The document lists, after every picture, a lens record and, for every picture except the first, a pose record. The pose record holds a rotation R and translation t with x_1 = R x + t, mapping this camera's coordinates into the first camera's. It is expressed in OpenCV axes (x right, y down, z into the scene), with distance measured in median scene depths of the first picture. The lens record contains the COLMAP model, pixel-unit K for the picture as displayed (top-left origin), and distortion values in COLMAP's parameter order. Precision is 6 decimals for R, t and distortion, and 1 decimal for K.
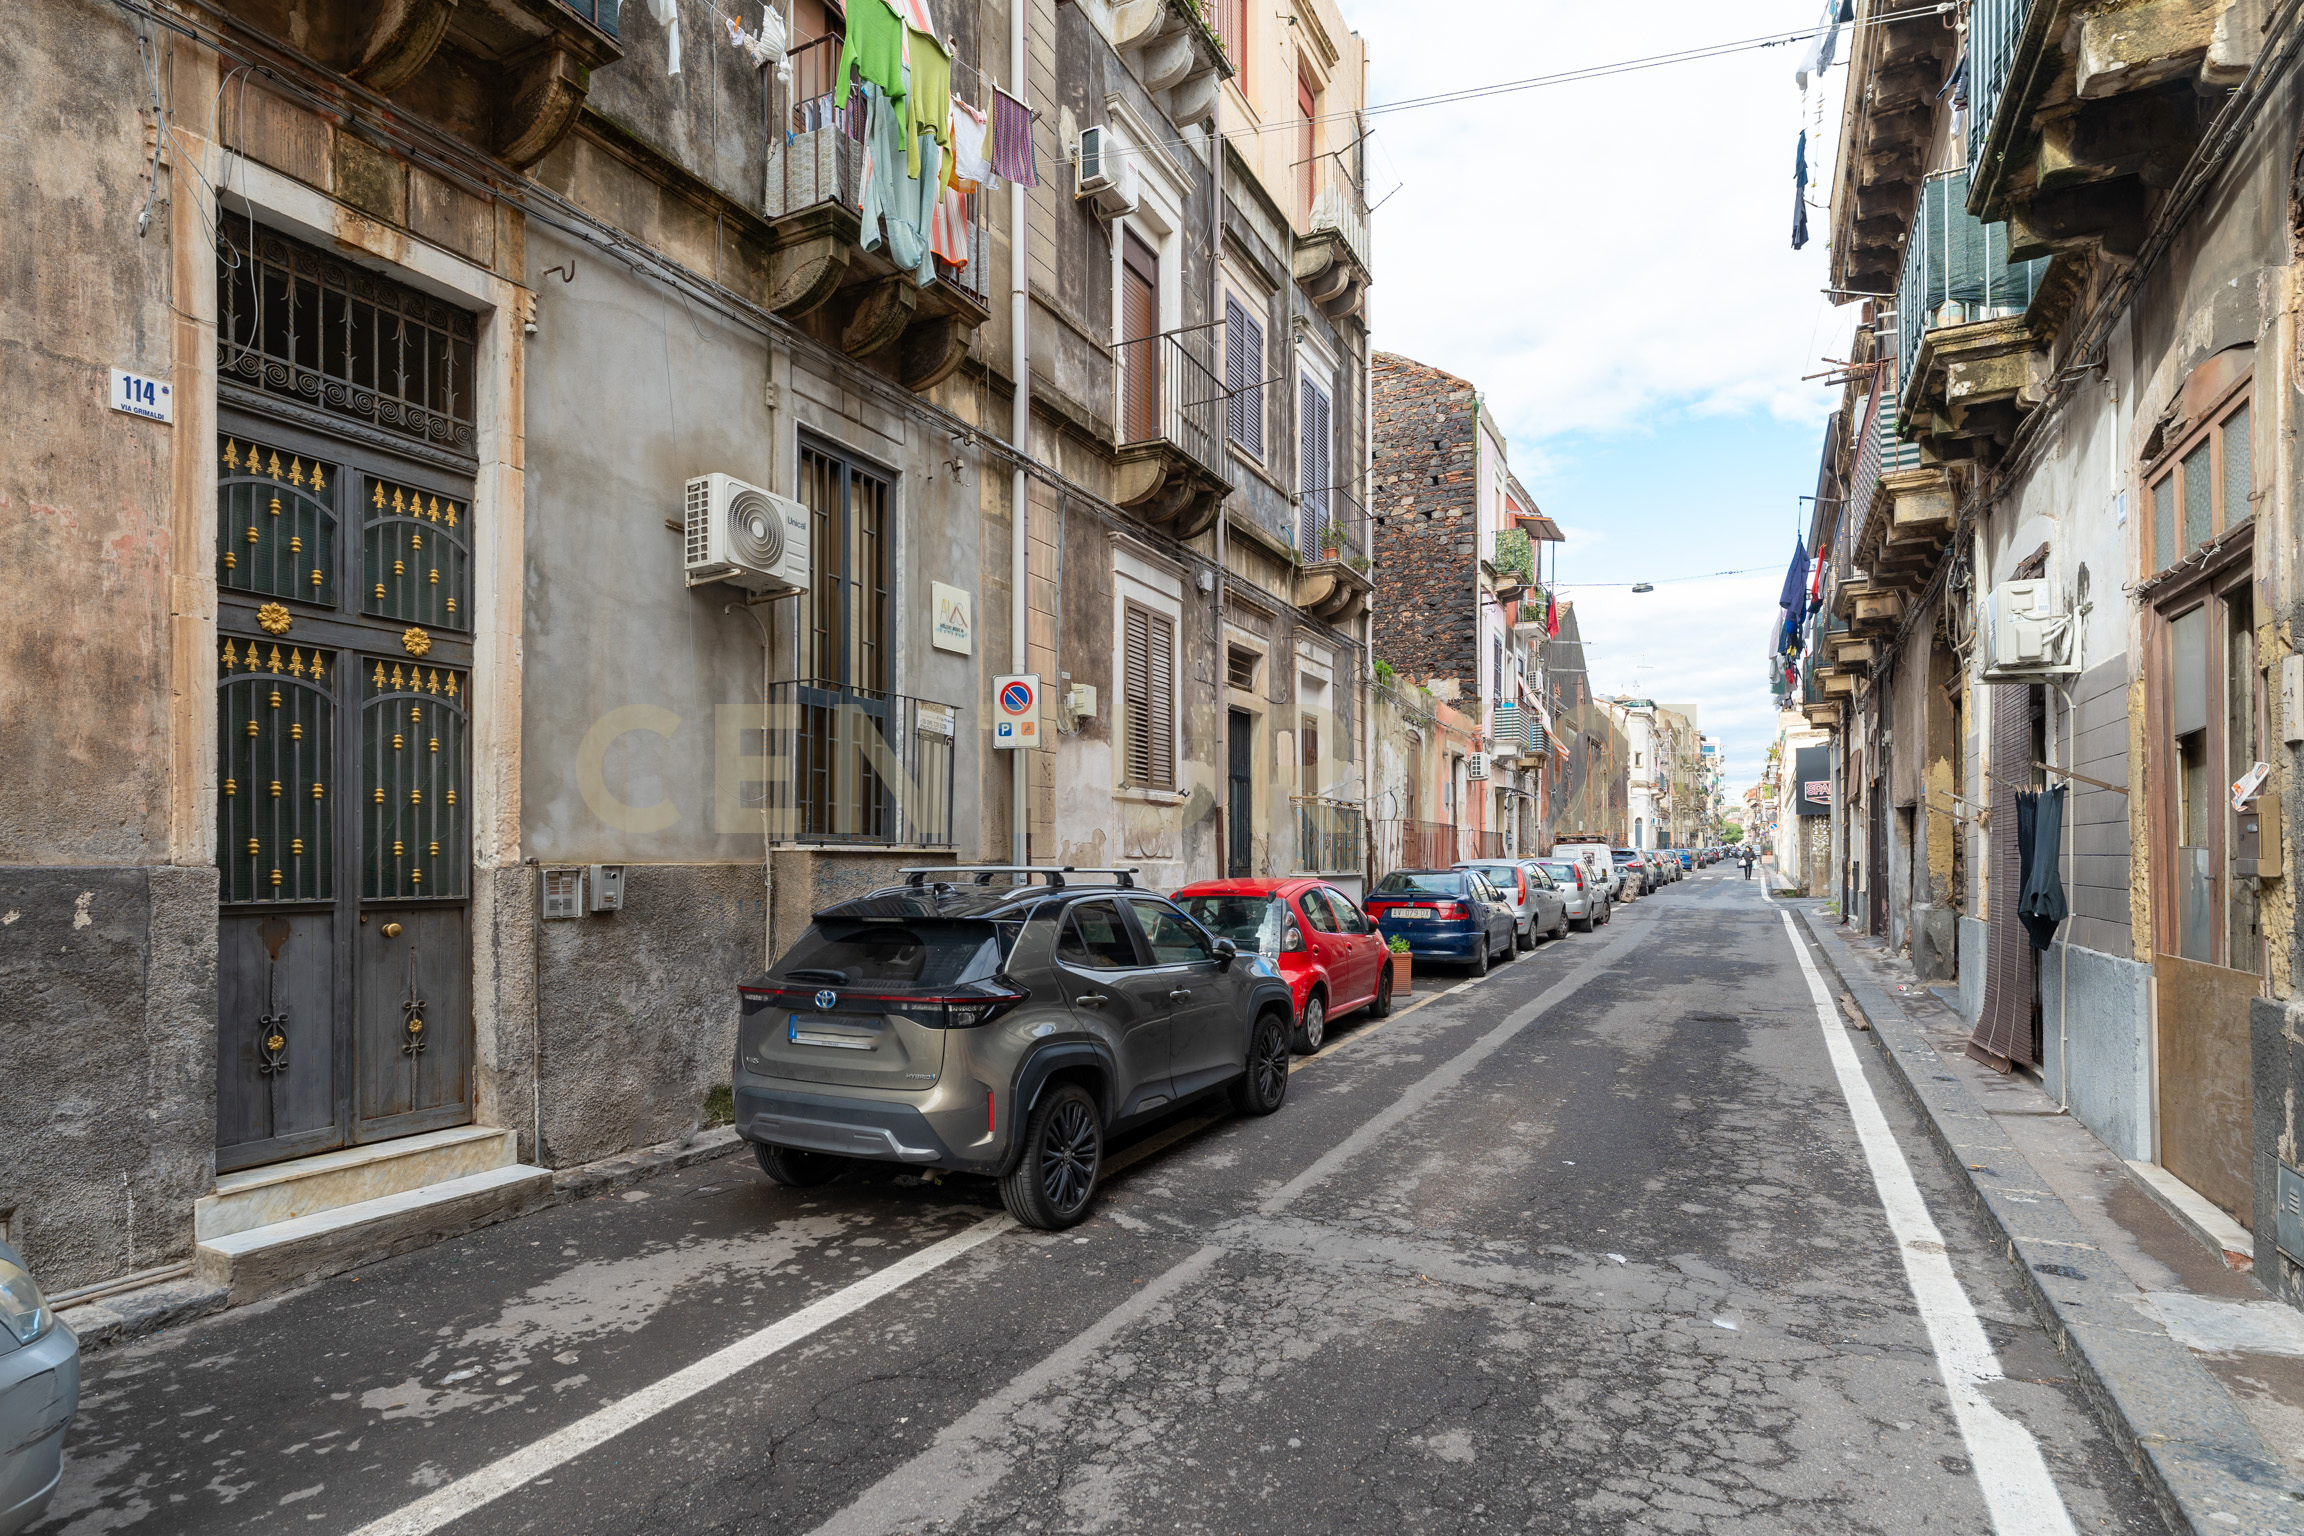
lens RADIAL K [[1191.9, 0, 1149.7], [0, 1191.9, 857.5], [0, 0, 1]] dist [0.000028, -0.000691]
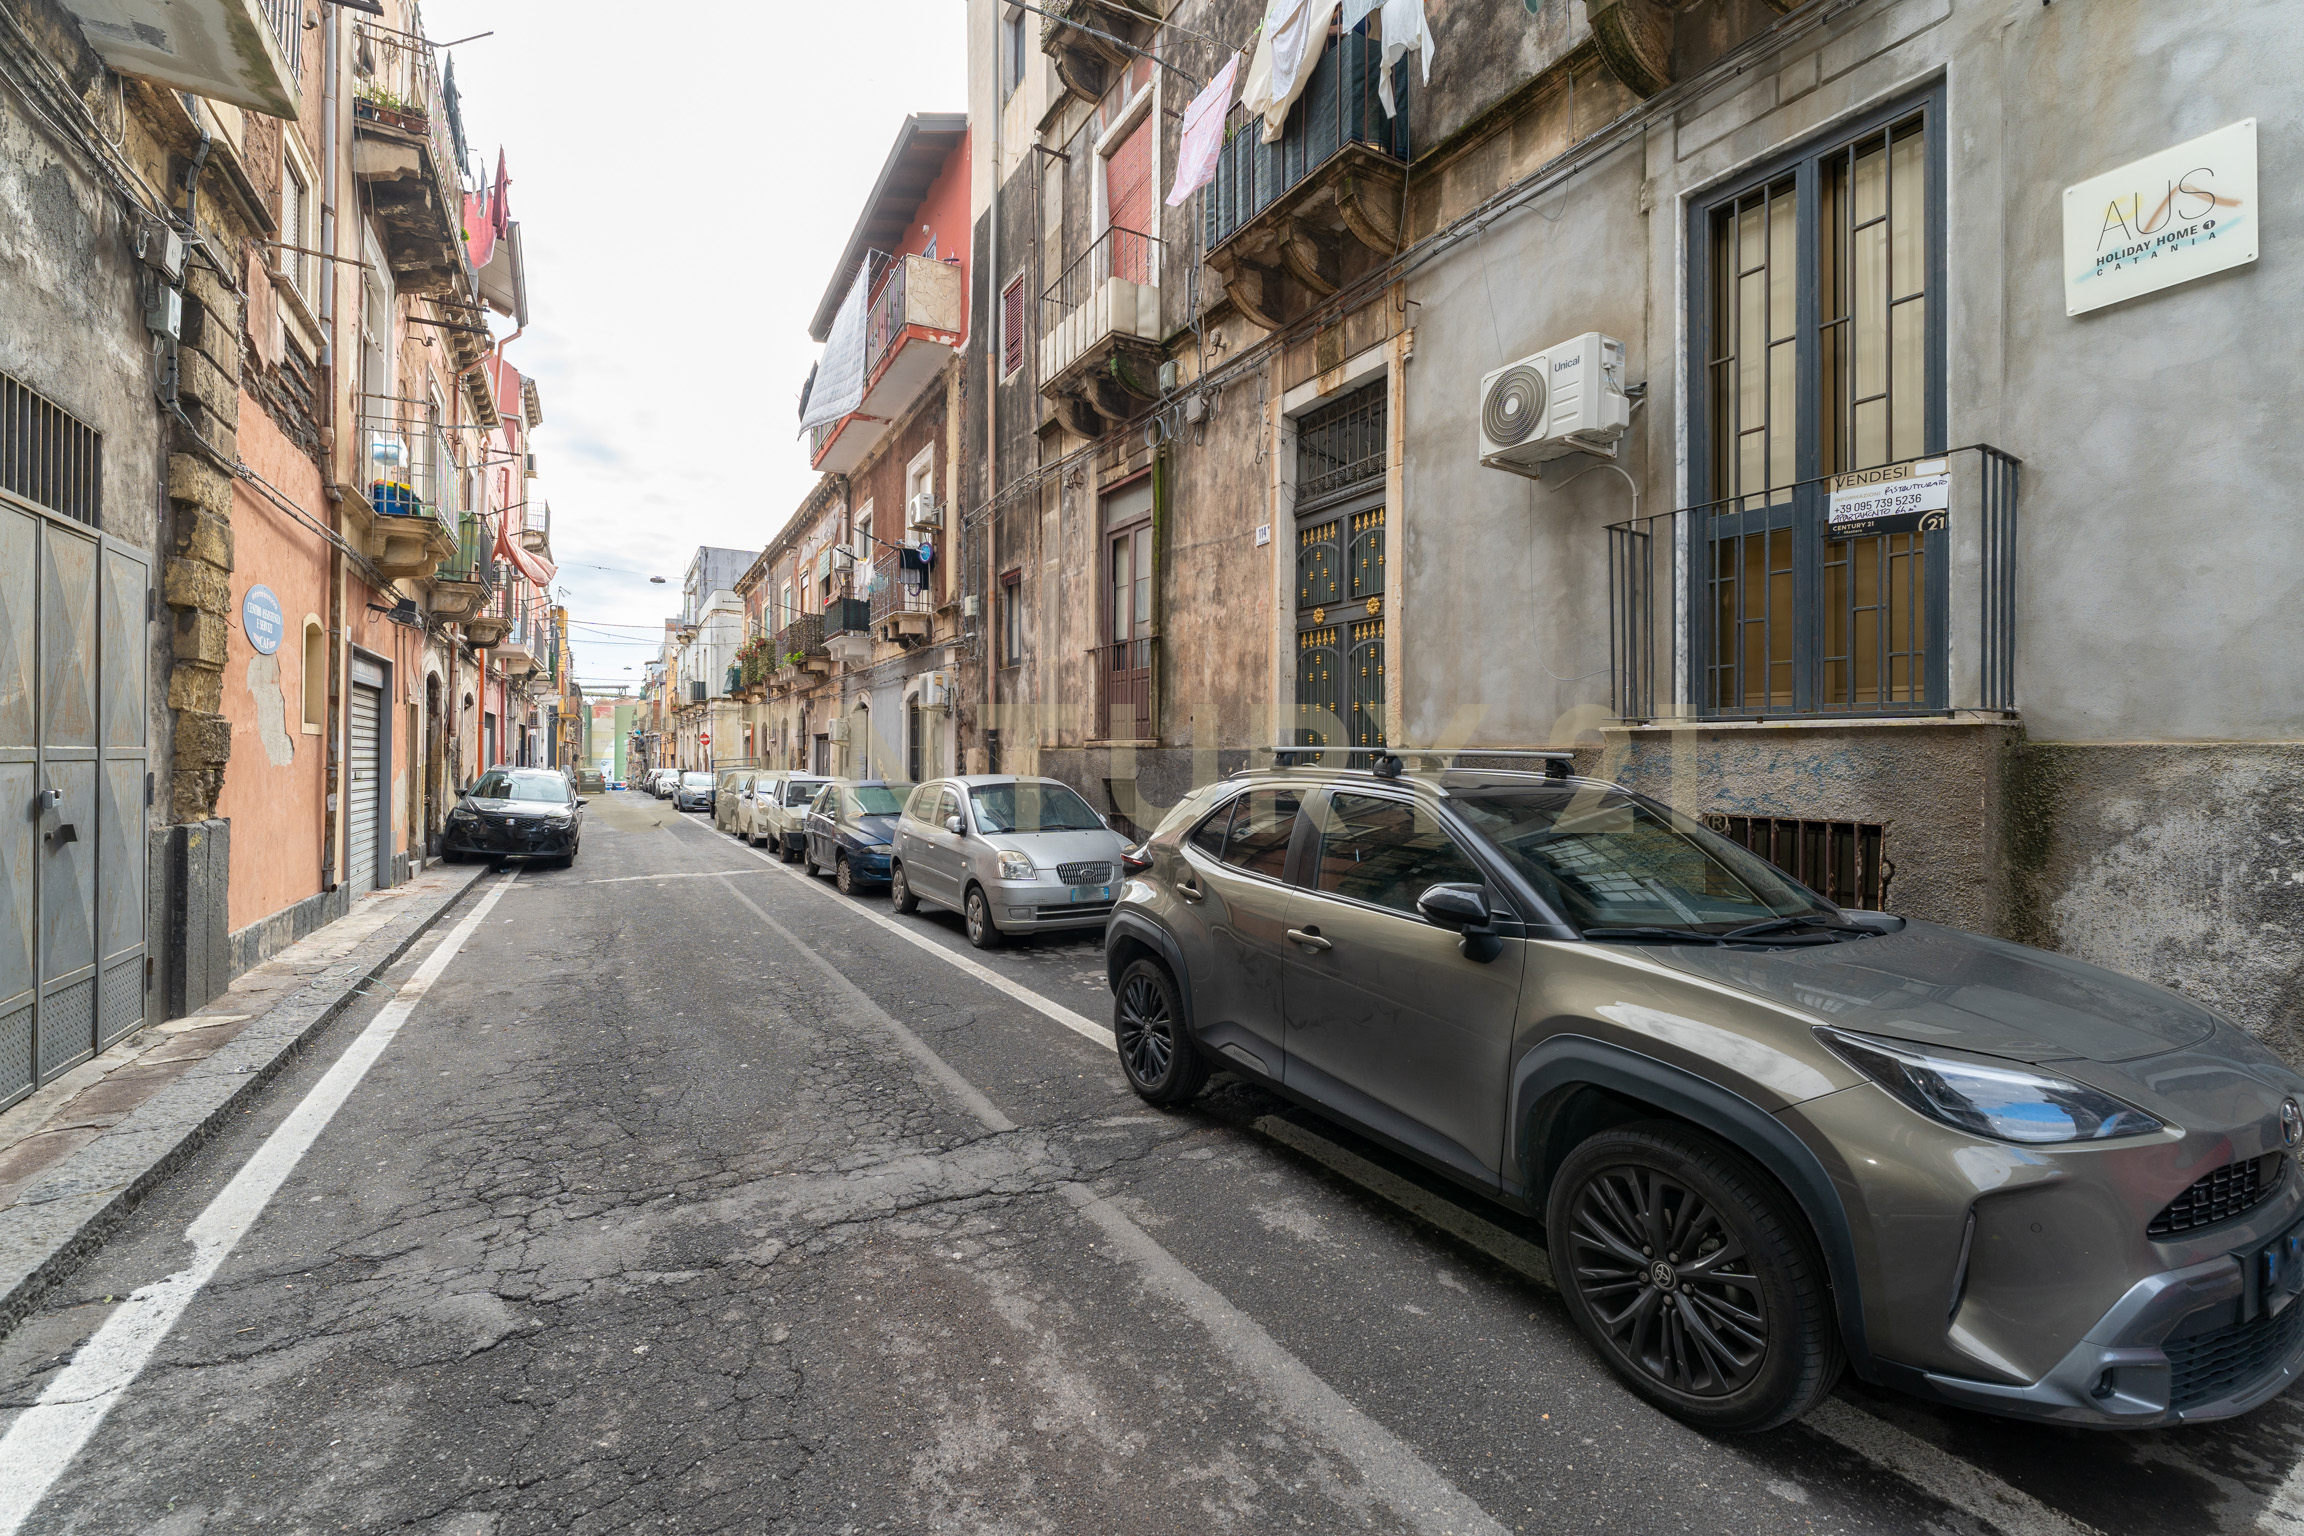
lens RADIAL K [[1005.8, 0, 1114.2], [0, 1005.8, 752.1], [0, 0, 1]] dist [-0.002704, -0.000102]
pose [[-0.587680, -0.004018, -0.809083, 0.660919], [-0.001444, 0.999991, -0.003917, 0.016514], [0.809092, -0.001133, -0.587681, 1.517974]]
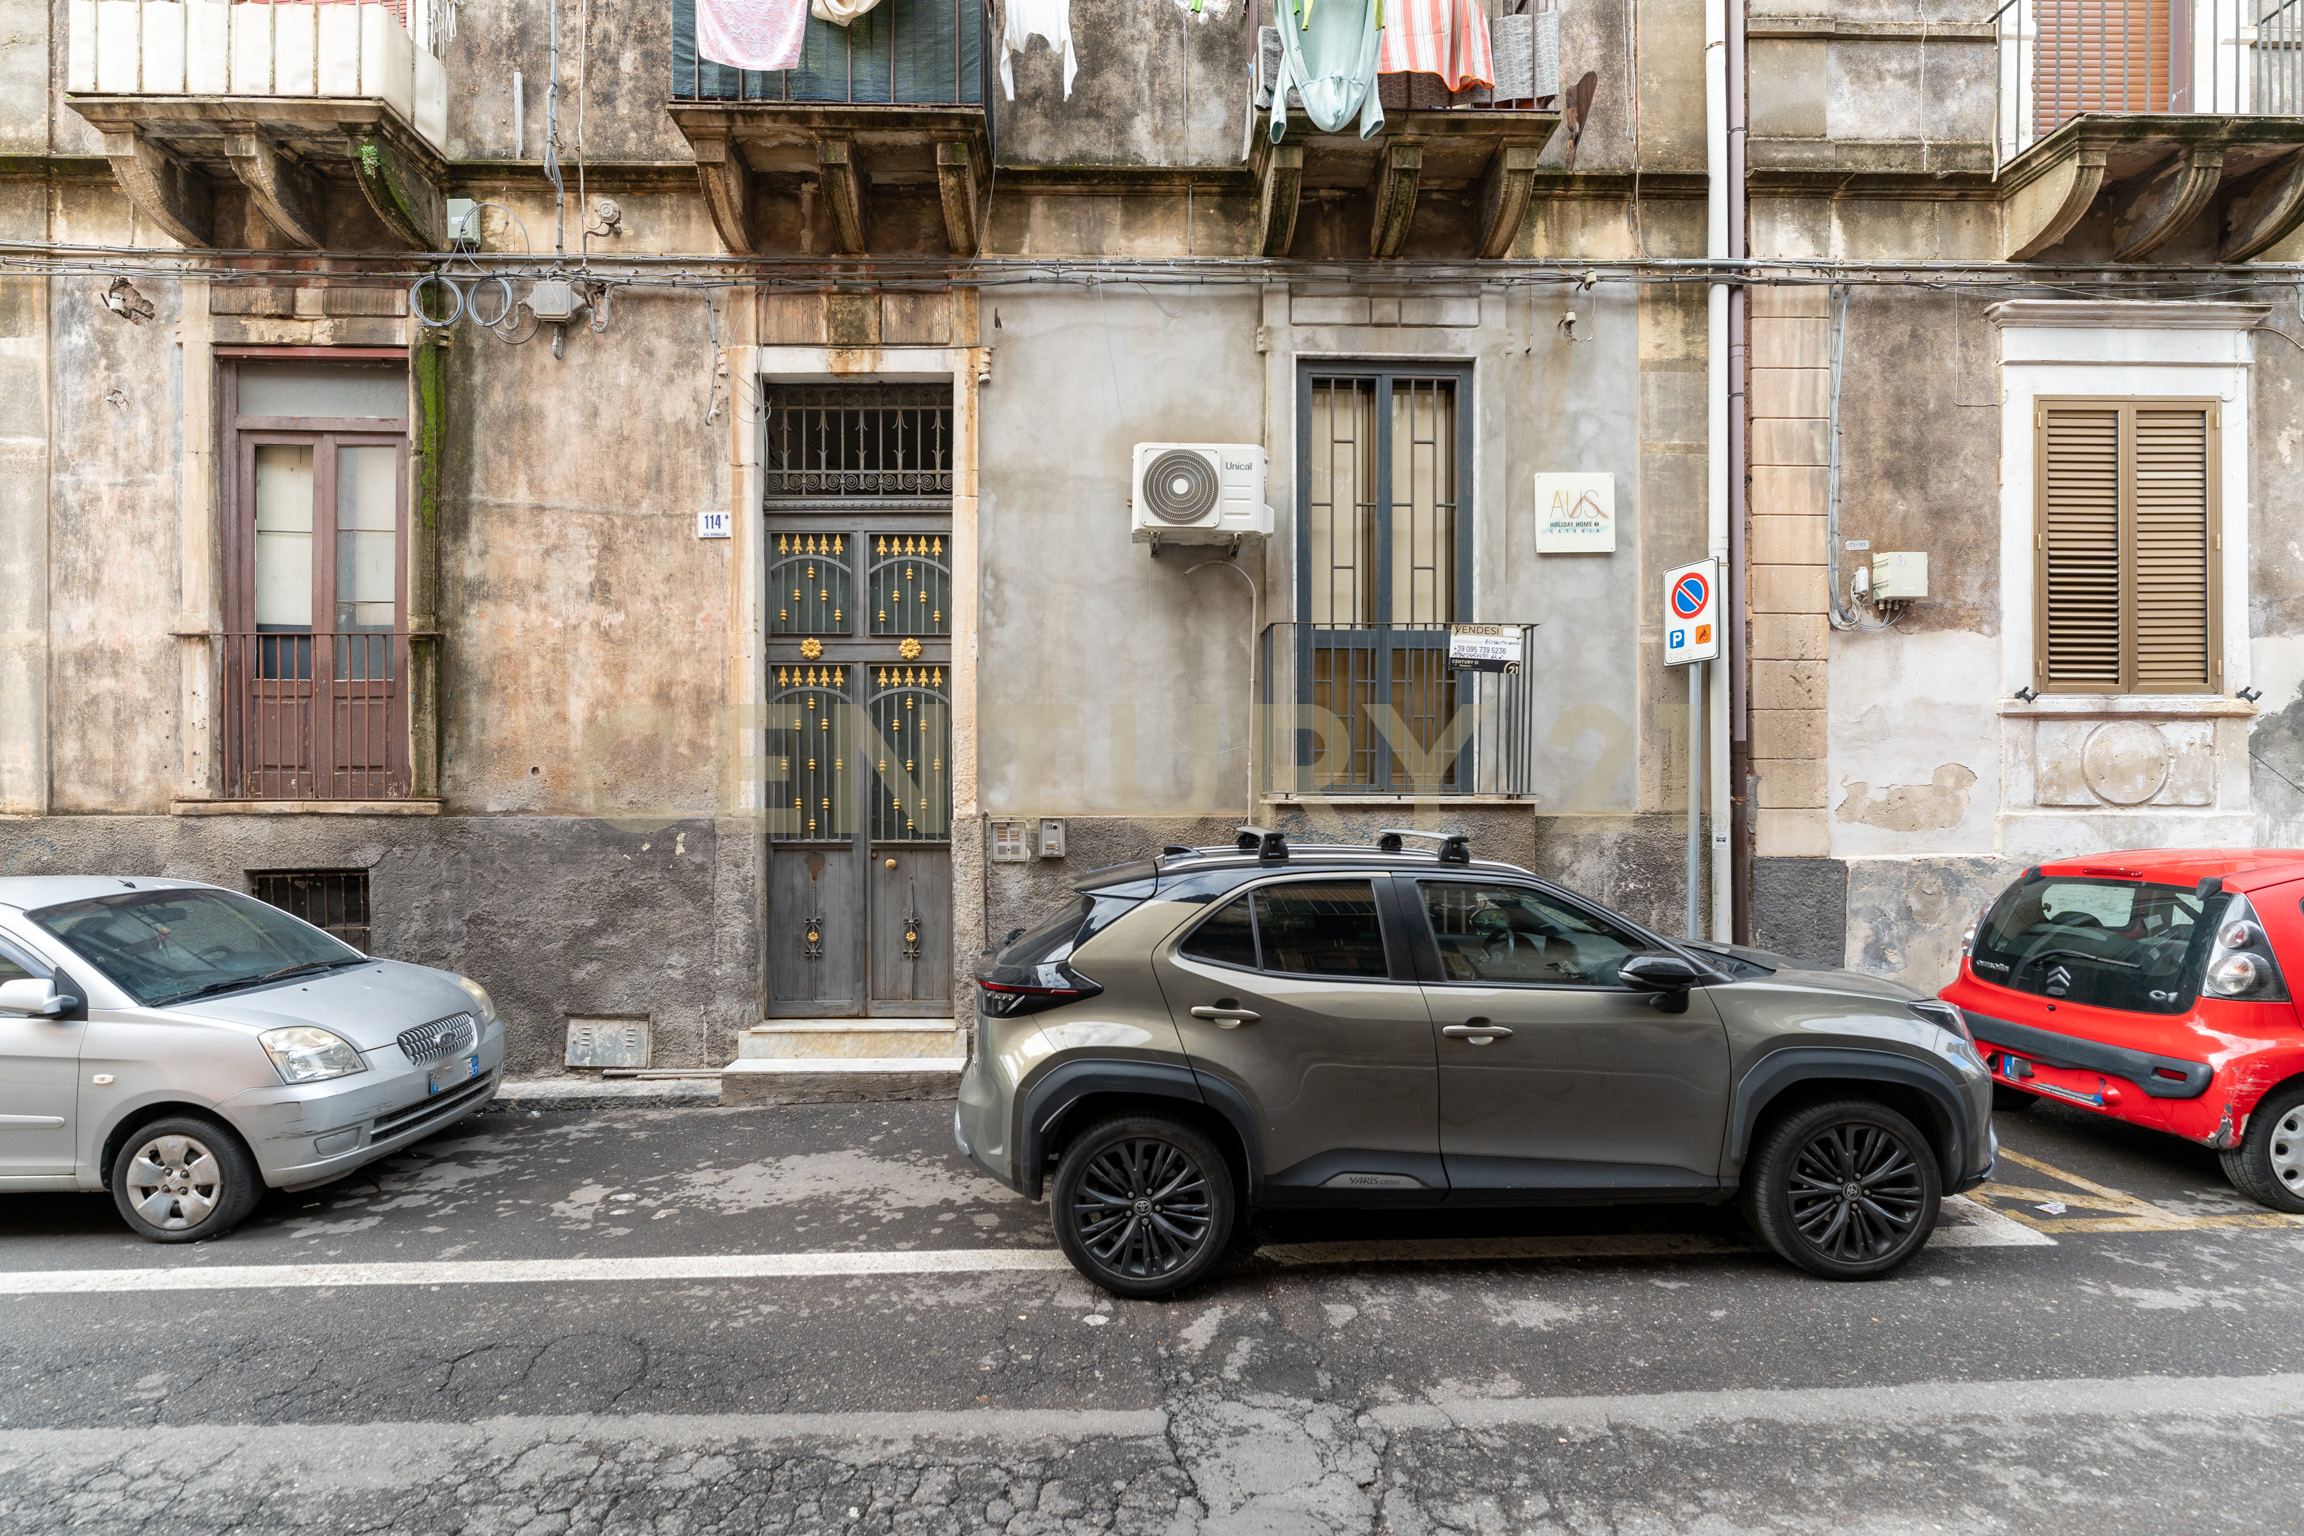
lens RADIAL K [[1037.2, 0, 1157.7], [0, 1037.2, 797.3], [0, 0, 1]] dist [-0.001390, 0.000055]
pose [[0.467517, 0.004463, -0.883973, 0.546114], [0.003195, 0.999972, 0.006738, -0.022209], [0.883978, -0.005975, 0.467490, 0.709791]]
